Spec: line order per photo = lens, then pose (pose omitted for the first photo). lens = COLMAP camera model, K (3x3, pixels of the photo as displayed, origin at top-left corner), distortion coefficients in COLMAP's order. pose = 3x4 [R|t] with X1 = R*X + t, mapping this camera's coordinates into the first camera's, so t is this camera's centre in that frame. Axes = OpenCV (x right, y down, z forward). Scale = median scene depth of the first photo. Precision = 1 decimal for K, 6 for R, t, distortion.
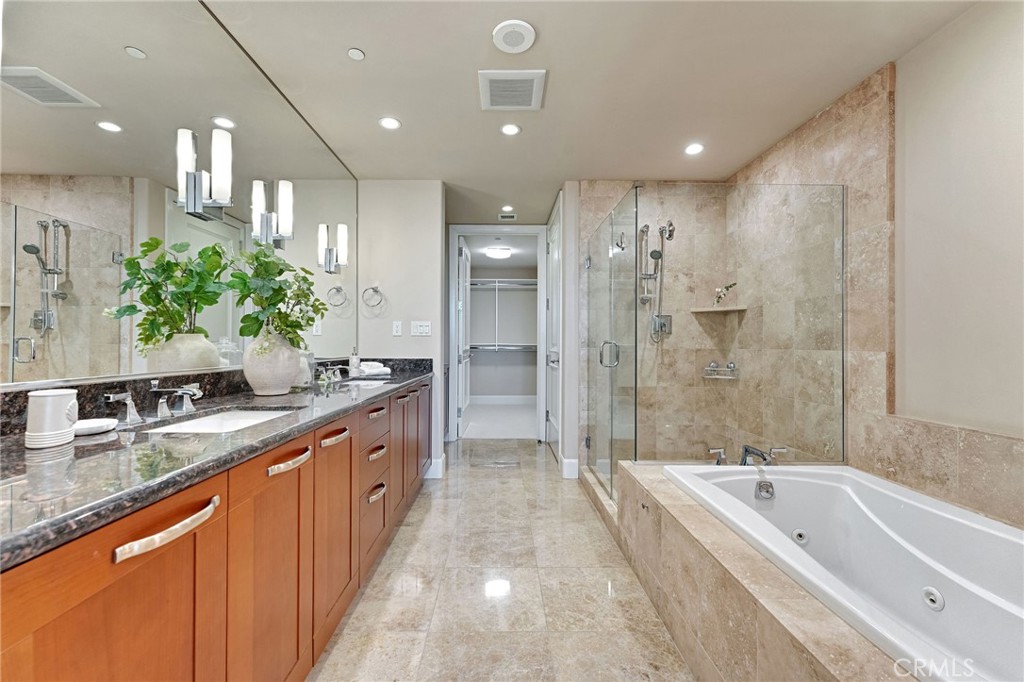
lens RADIAL K [[418.2, 0, 507.9], [0, 418.2, 339.6], [0, 0, 1]] dist [0.002798, -0.000269]
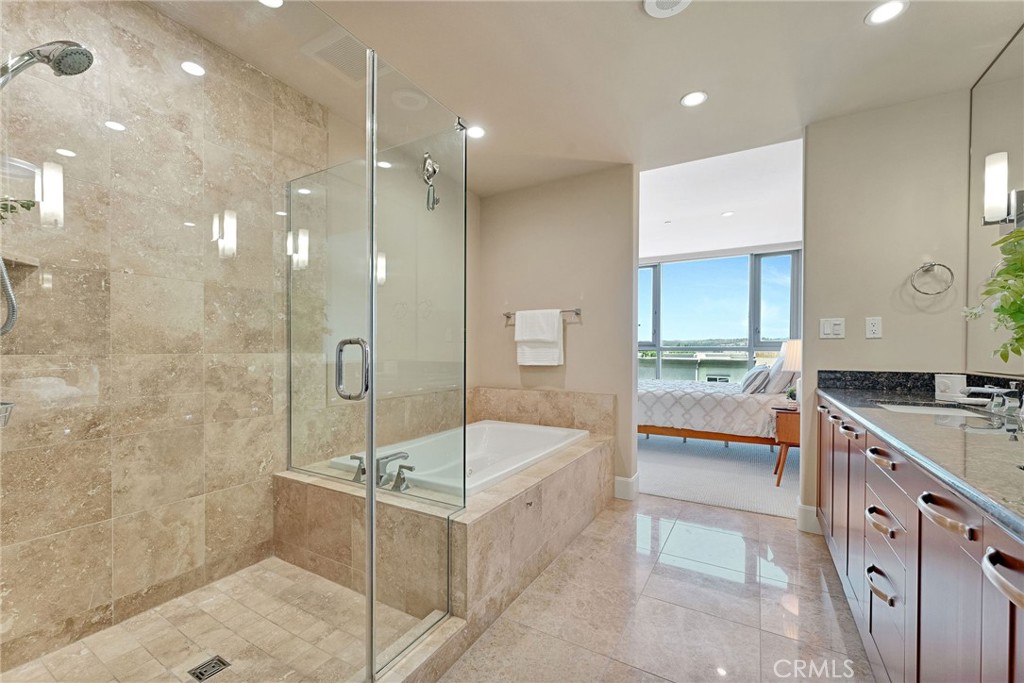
lens RADIAL K [[418.2, 0, 513.3], [0, 418.2, 351.4], [0, 0, 1]] dist [0.002798, -0.000269]
pose [[-0.855162, -0.011636, 0.518230, -0.162334], [-0.015535, 0.999874, -0.003185, 0.019825], [-0.518128, -0.010775, -0.855235, 1.785945]]
